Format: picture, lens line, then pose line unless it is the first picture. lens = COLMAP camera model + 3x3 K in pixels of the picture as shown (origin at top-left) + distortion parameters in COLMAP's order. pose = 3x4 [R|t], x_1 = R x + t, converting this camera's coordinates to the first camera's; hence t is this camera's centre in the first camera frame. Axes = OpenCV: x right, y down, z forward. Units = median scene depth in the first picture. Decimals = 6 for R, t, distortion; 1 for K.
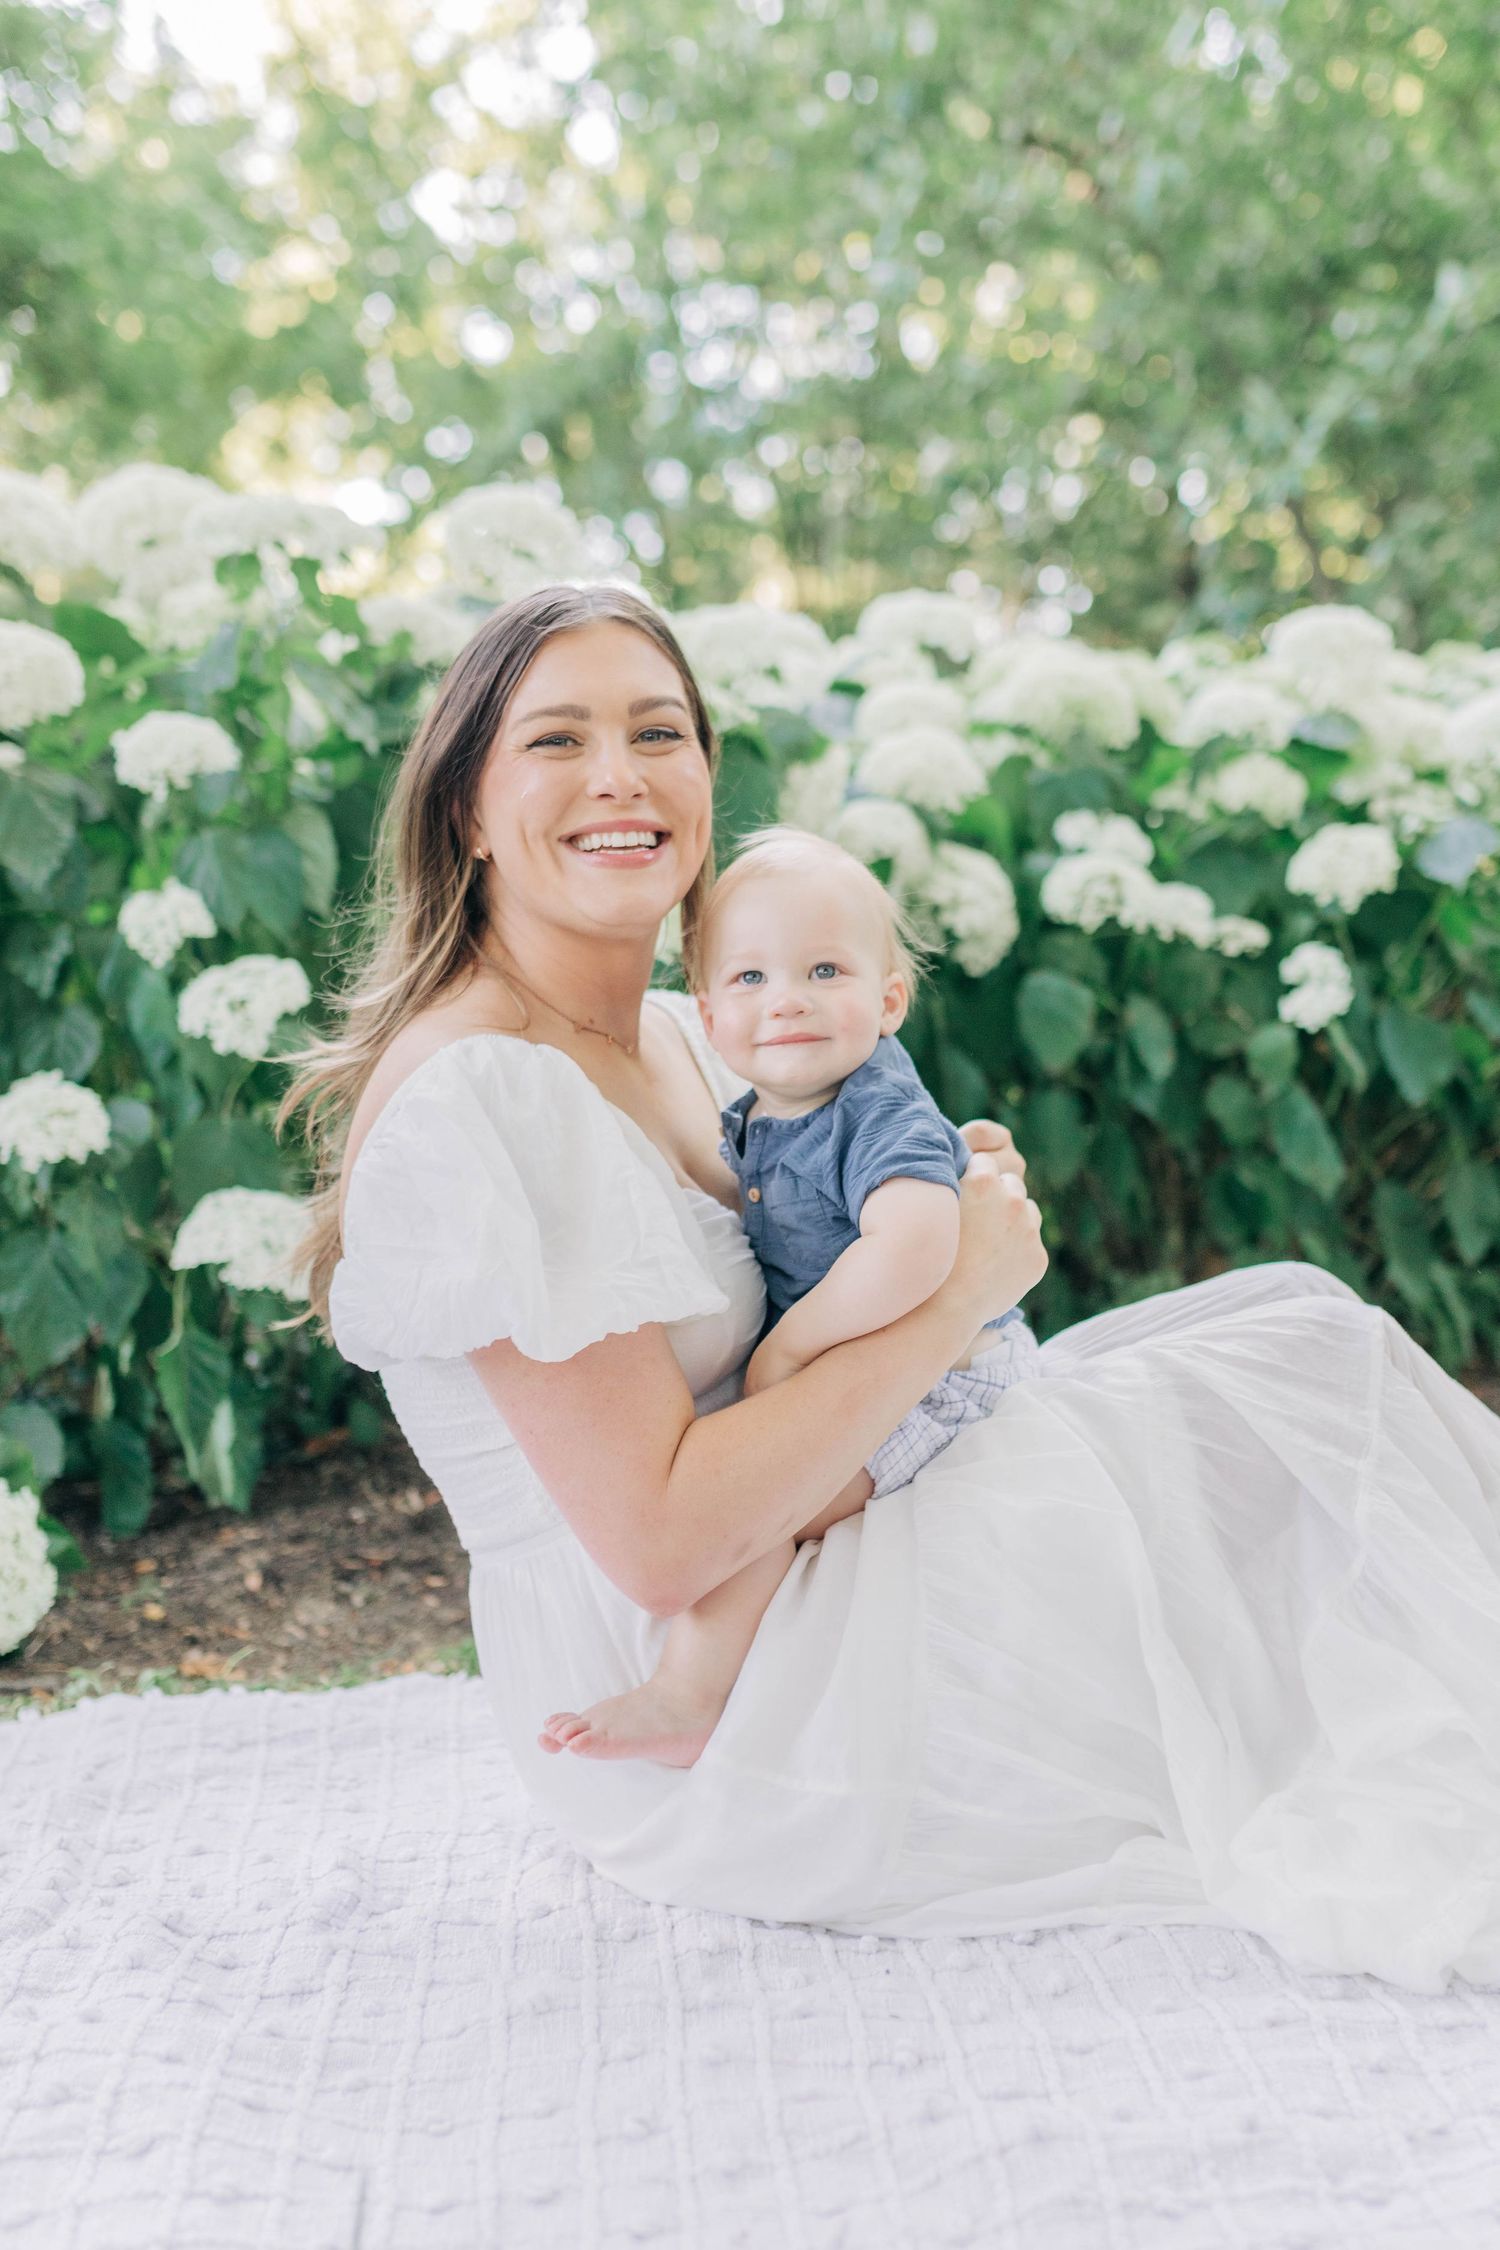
lens RADIAL K [[2435.2, 0, 878.0], [0, 2435.2, 1134.5], [0, 0, 1]] dist [-0.003388, 0.014992]
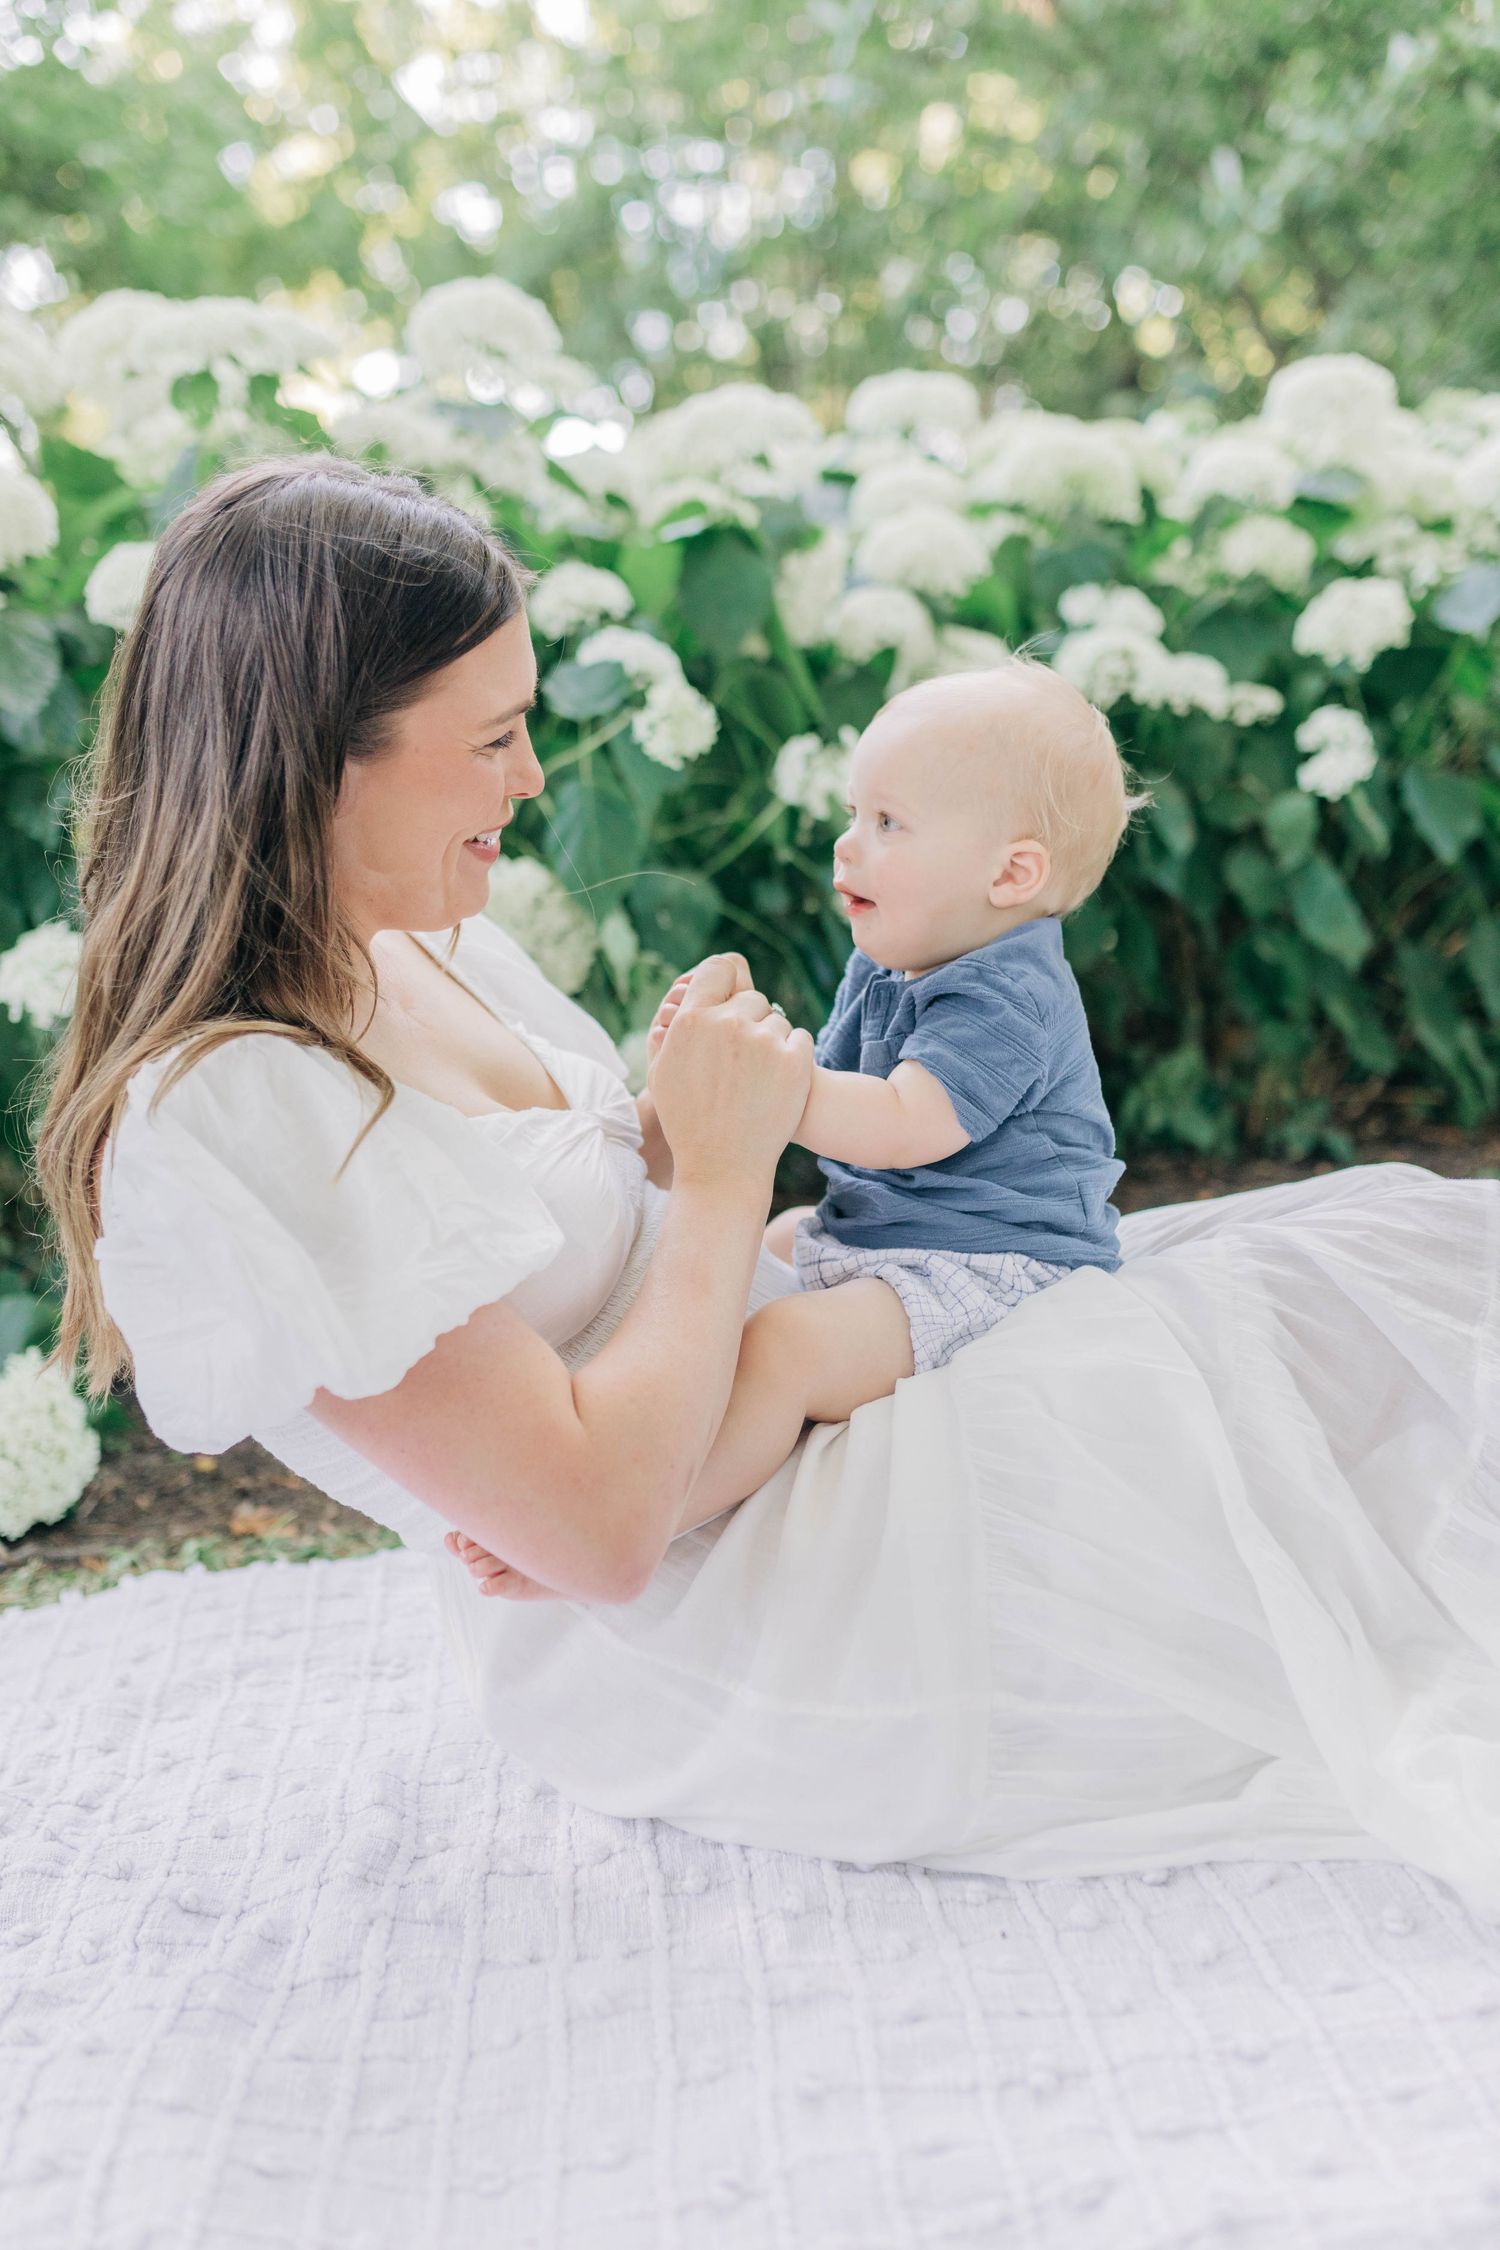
lens RADIAL K [[2127.1, 0, 750.0], [0, 2127.1, 1125.0], [0, 0, 1]] dist [0.001819, 0.008309]
pose [[0.996388, -0.057187, -0.062779, -0.011273], [0.063045, 0.993413, 0.095692, -0.009420], [0.056894, -0.099304, 0.993429, 0.143110]]
